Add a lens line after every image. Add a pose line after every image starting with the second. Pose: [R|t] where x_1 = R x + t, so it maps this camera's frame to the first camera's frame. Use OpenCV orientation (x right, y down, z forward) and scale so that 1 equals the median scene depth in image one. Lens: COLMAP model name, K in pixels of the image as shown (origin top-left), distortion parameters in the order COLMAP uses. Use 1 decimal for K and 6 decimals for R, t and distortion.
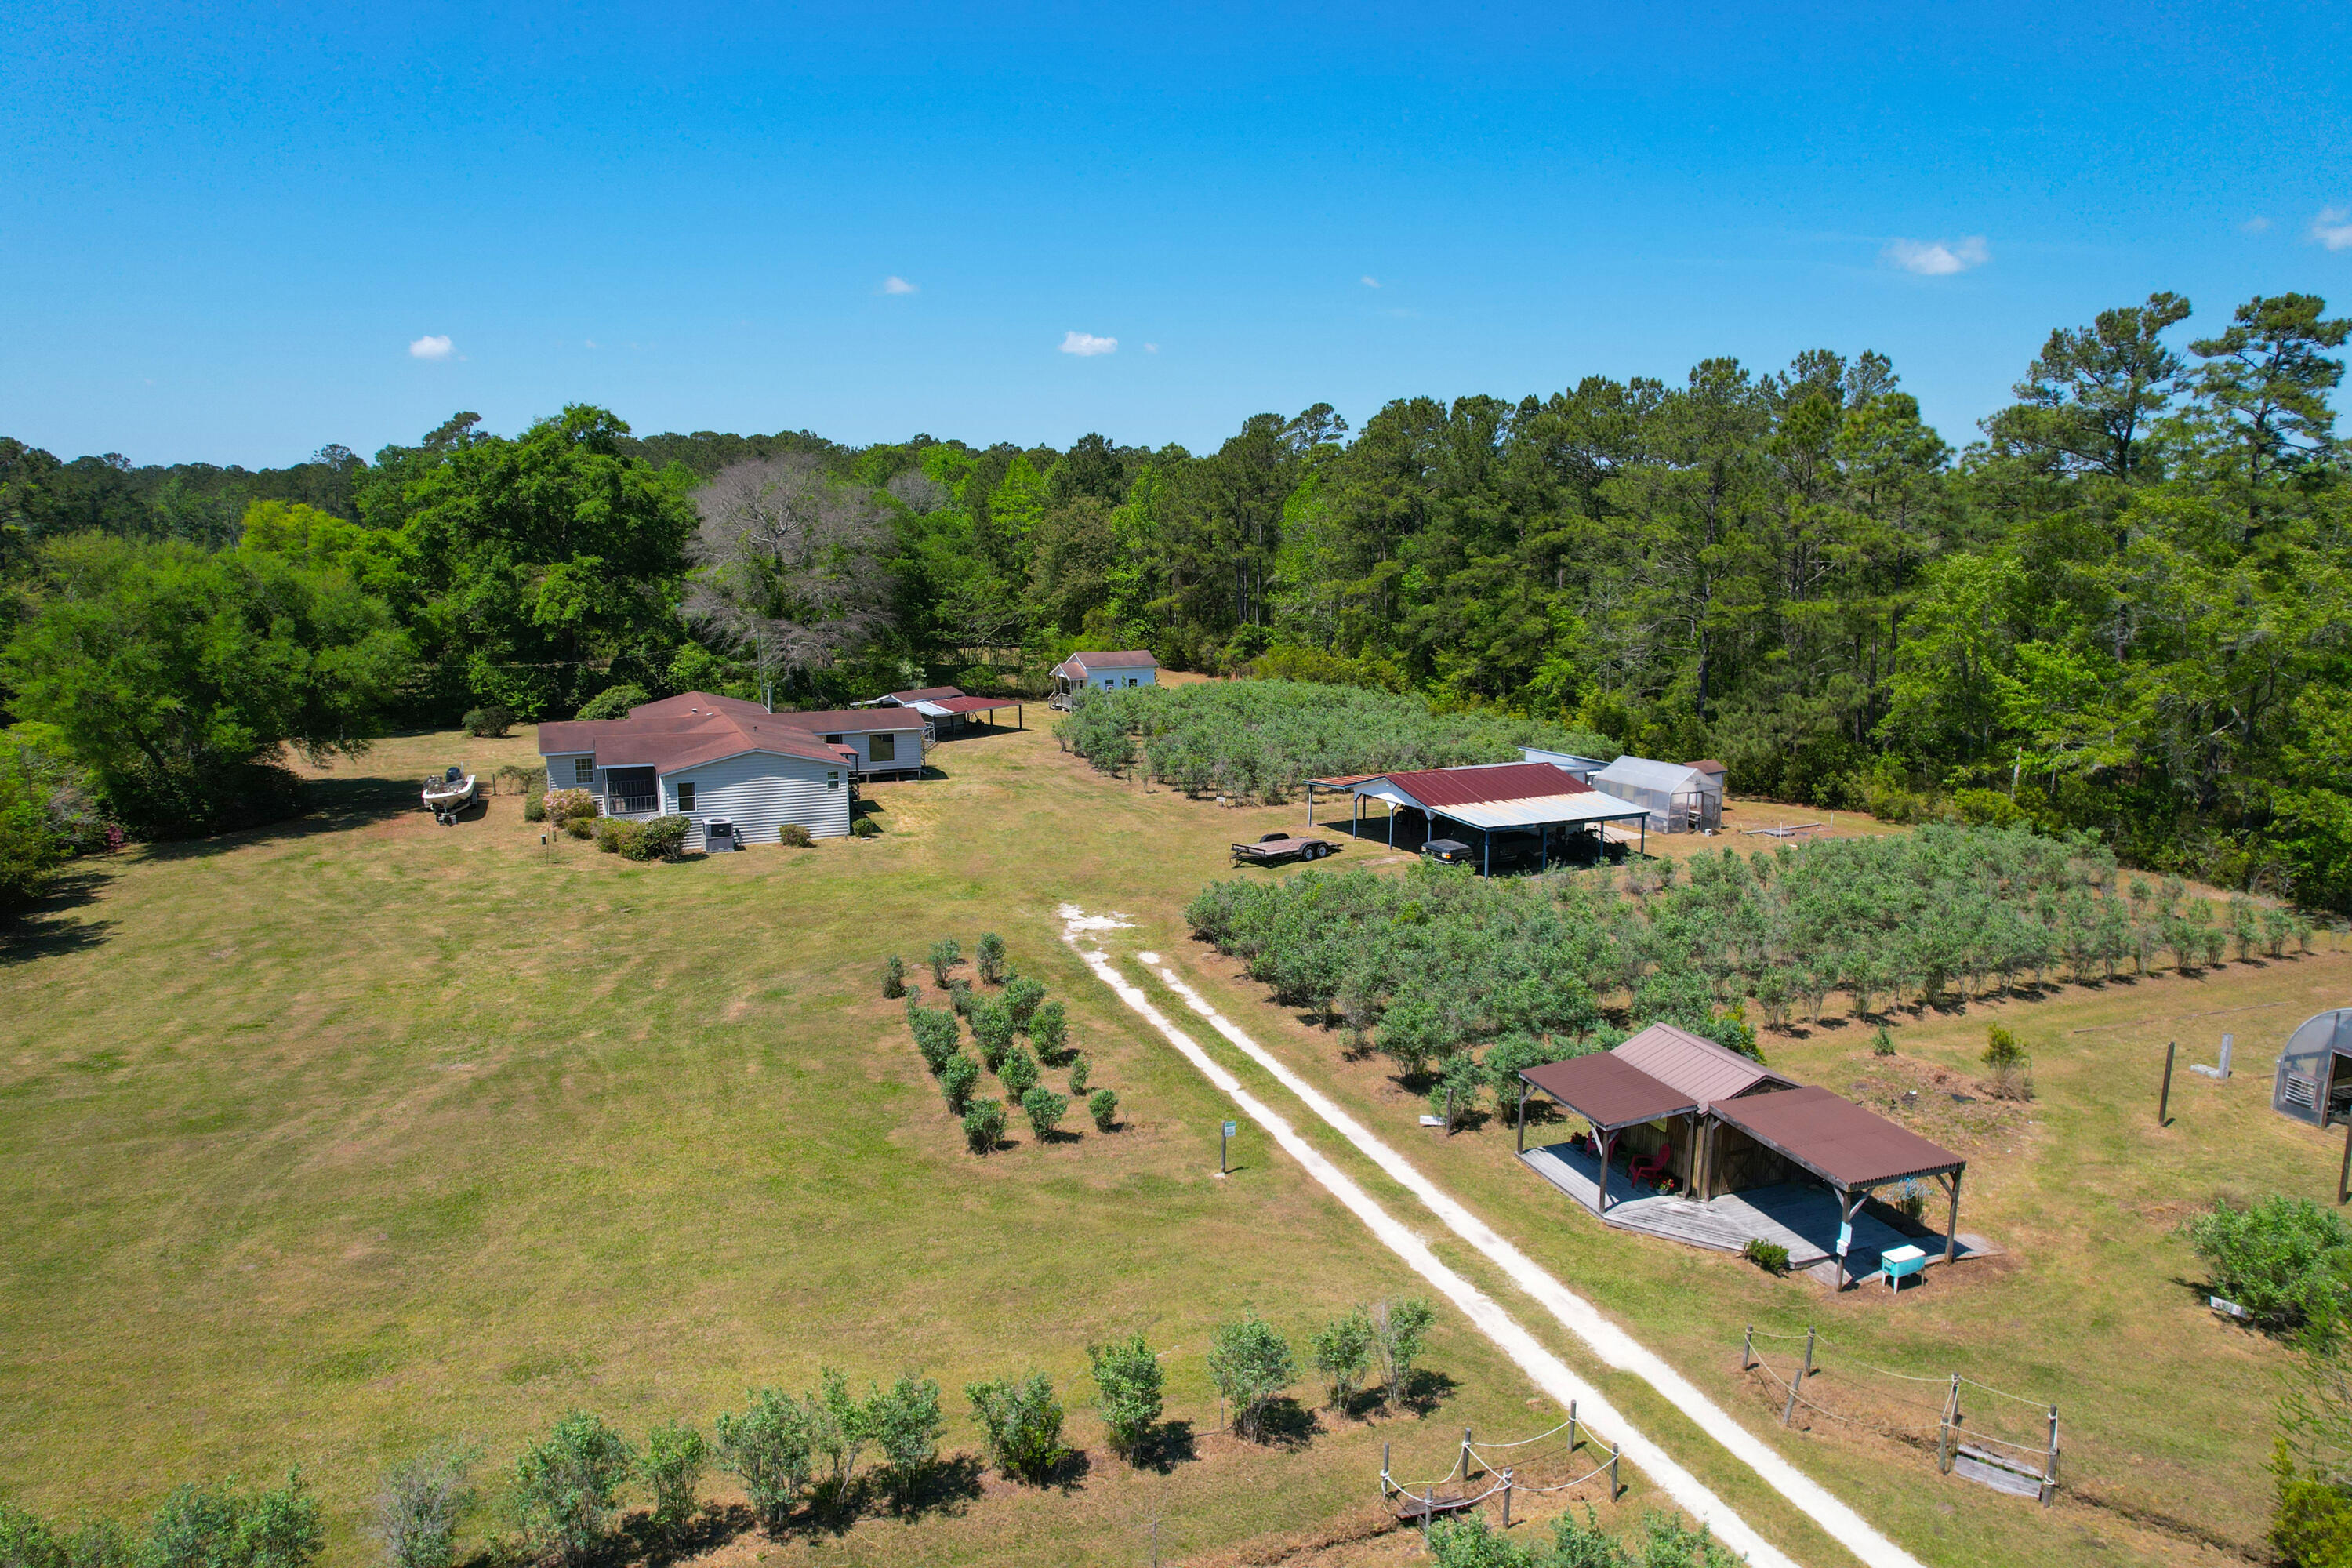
lens RADIAL K [[1504.9, 0, 1180.1], [0, 1504.9, 786.6], [0, 0, 1]] dist [-0.077232, 0.071584]
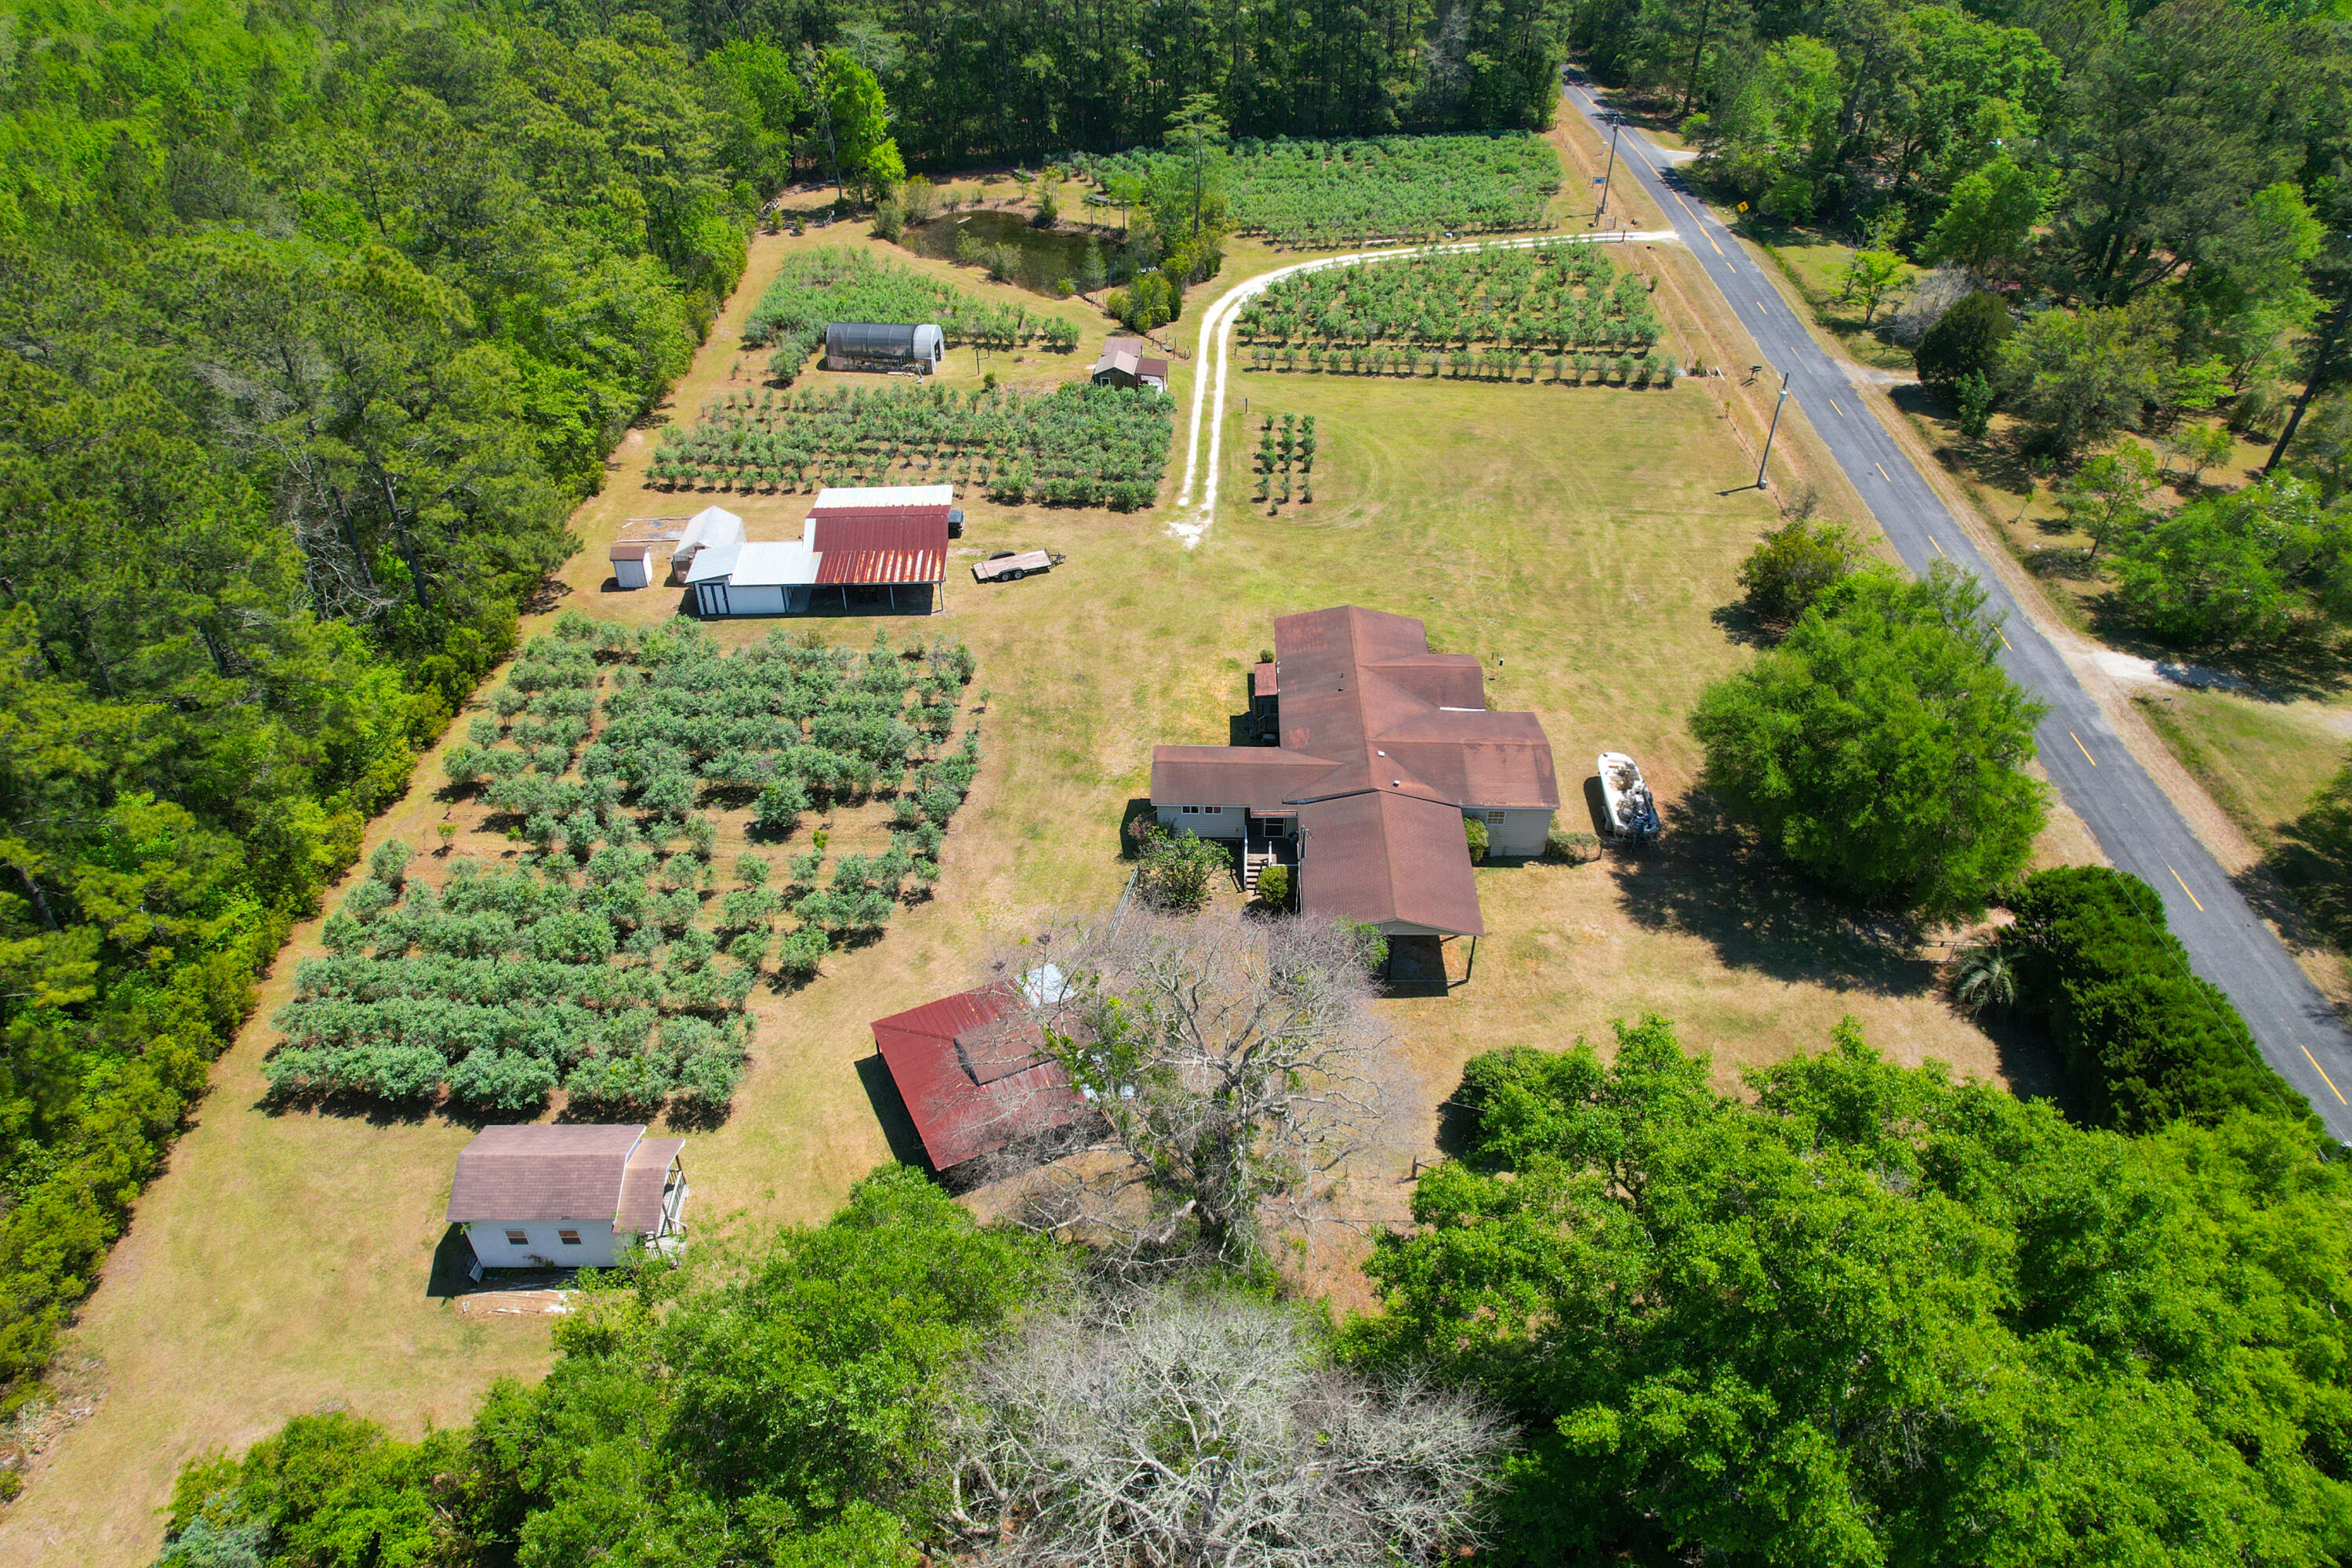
lens RADIAL K [[1504.9, 0, 1180.1], [0, 1504.9, 786.6], [0, 0, 1]] dist [-0.077232, 0.071584]
pose [[-0.911171, -0.256321, 0.322595, -0.553304], [0.062482, 0.687930, 0.723083, -0.787205], [-0.407264, 0.679008, -0.610806, 1.772607]]
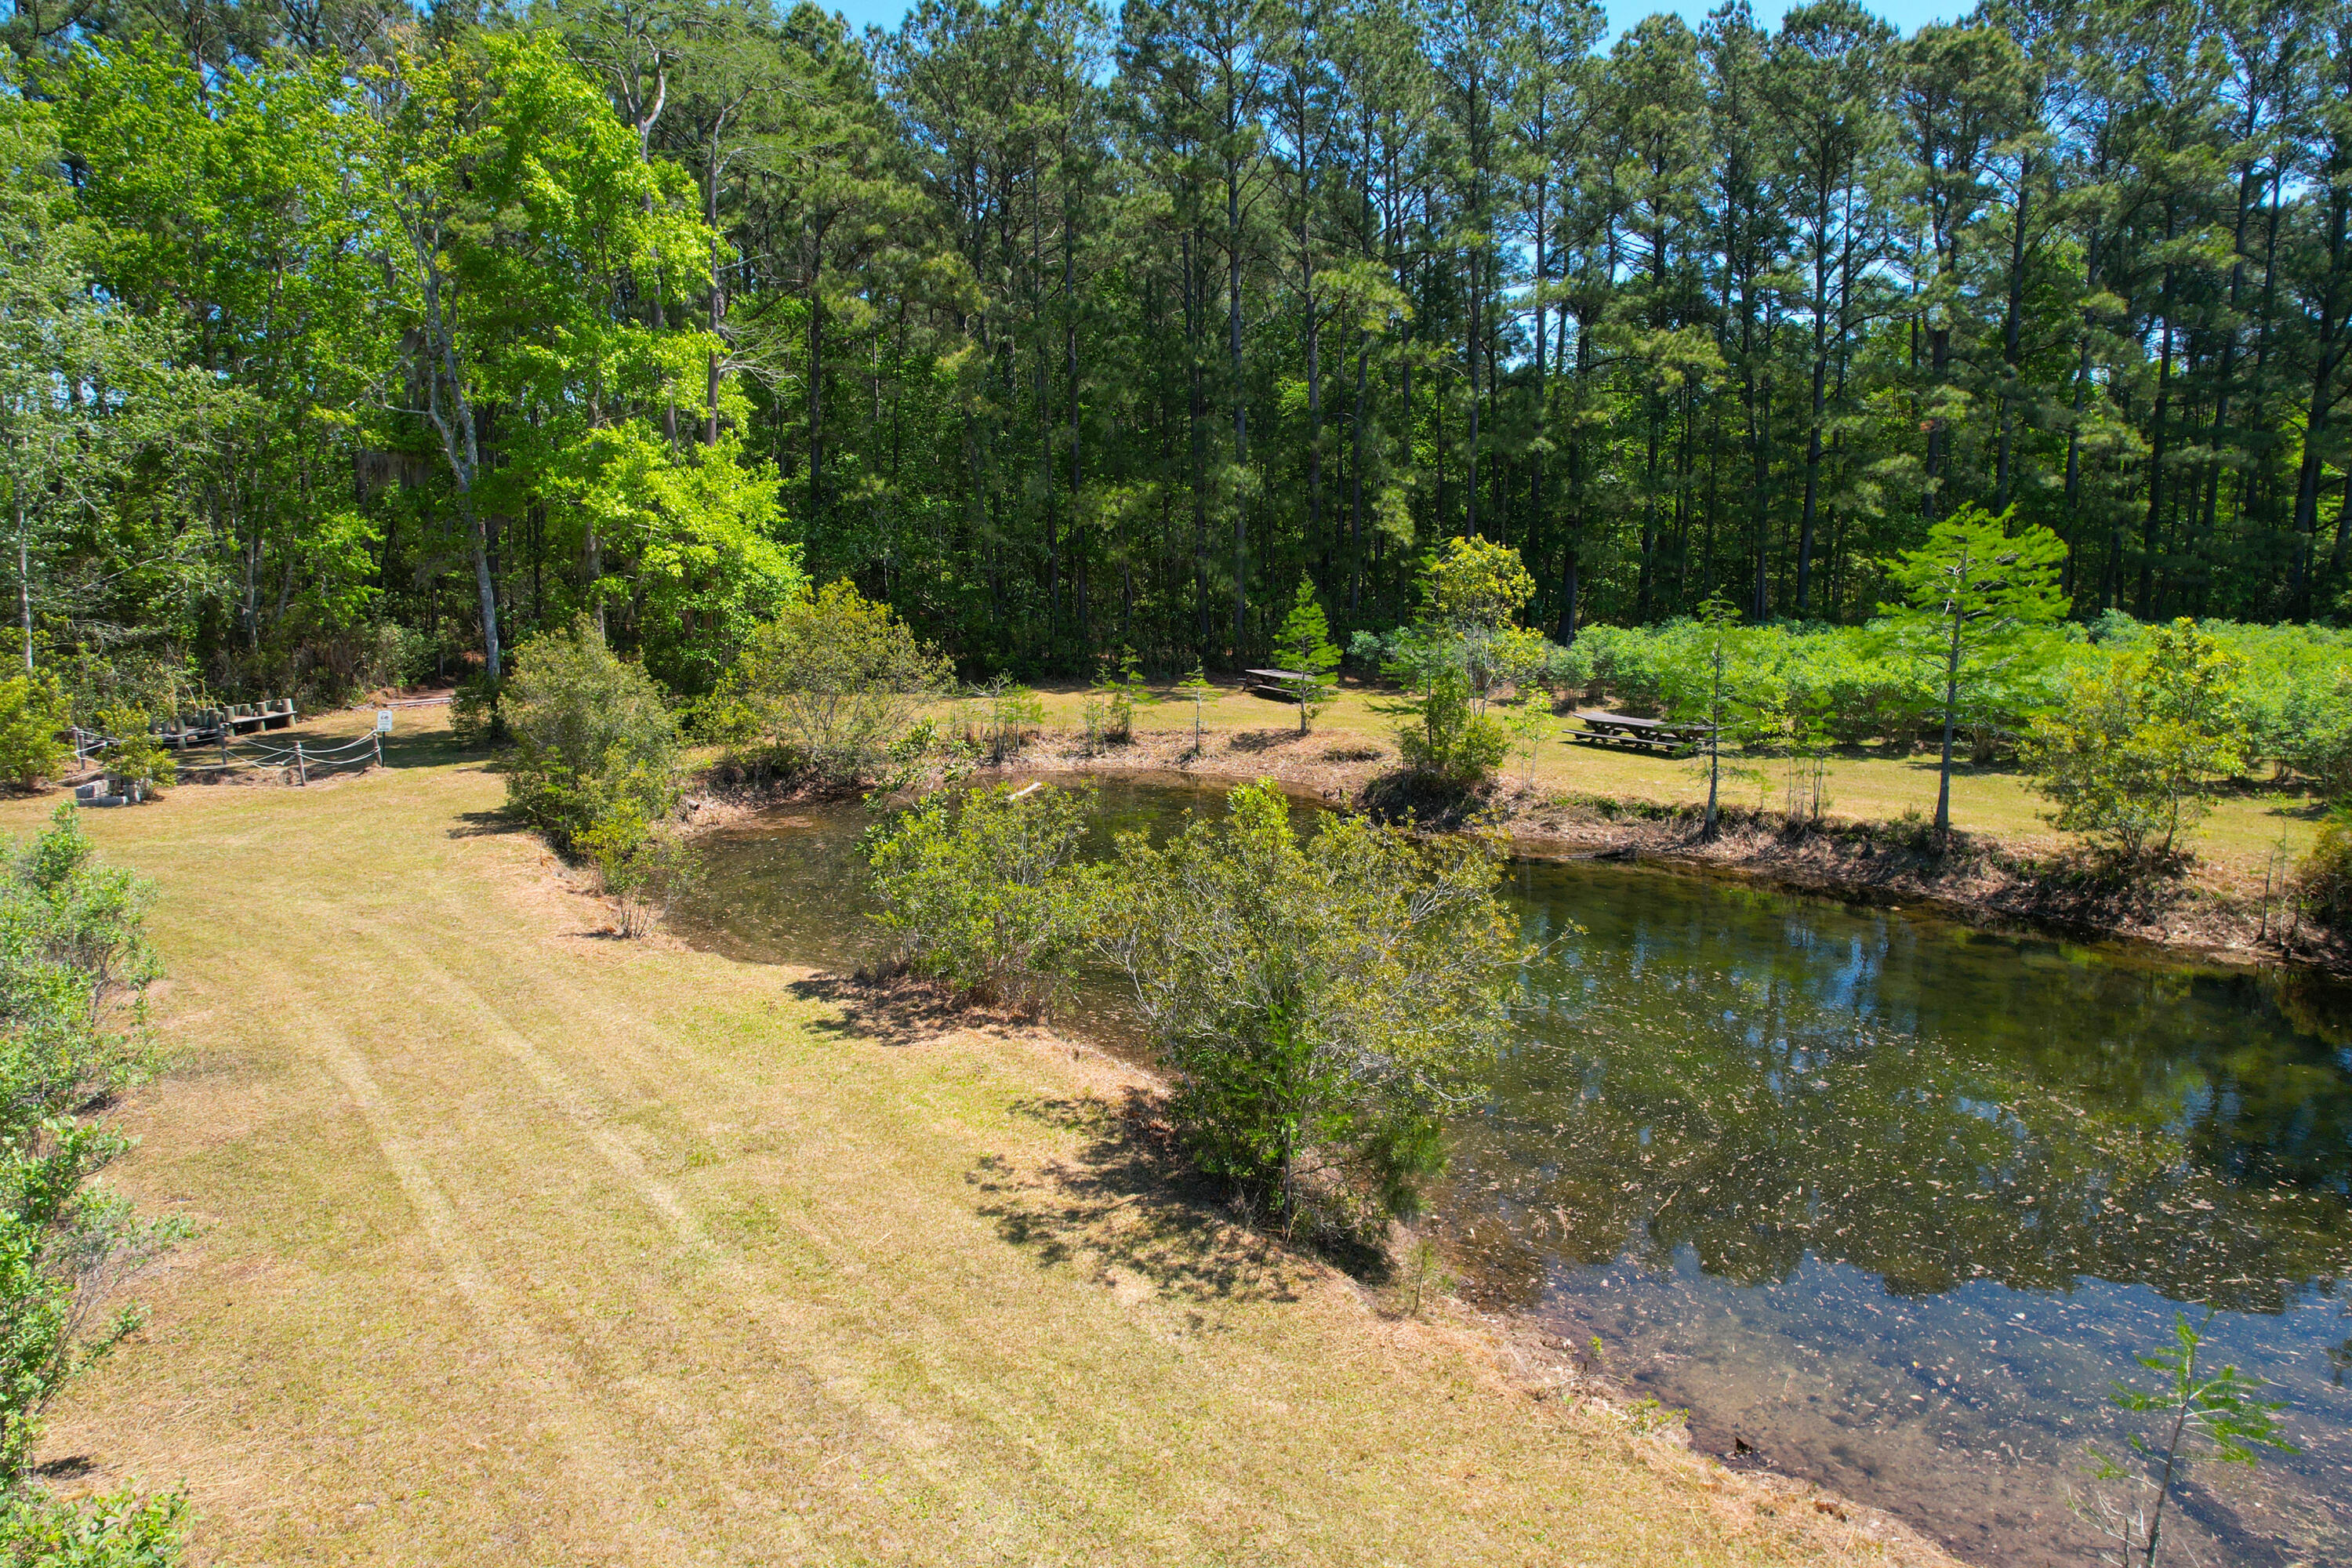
lens RADIAL K [[1504.9, 0, 1180.1], [0, 1504.9, 786.6], [0, 0, 1]] dist [-0.077232, 0.071584]
pose [[-0.866247, -0.093568, 0.490775, 0.413749], [0.081215, 0.942870, 0.323112, 0.076543], [-0.492970, 0.319753, -0.809159, 0.315279]]
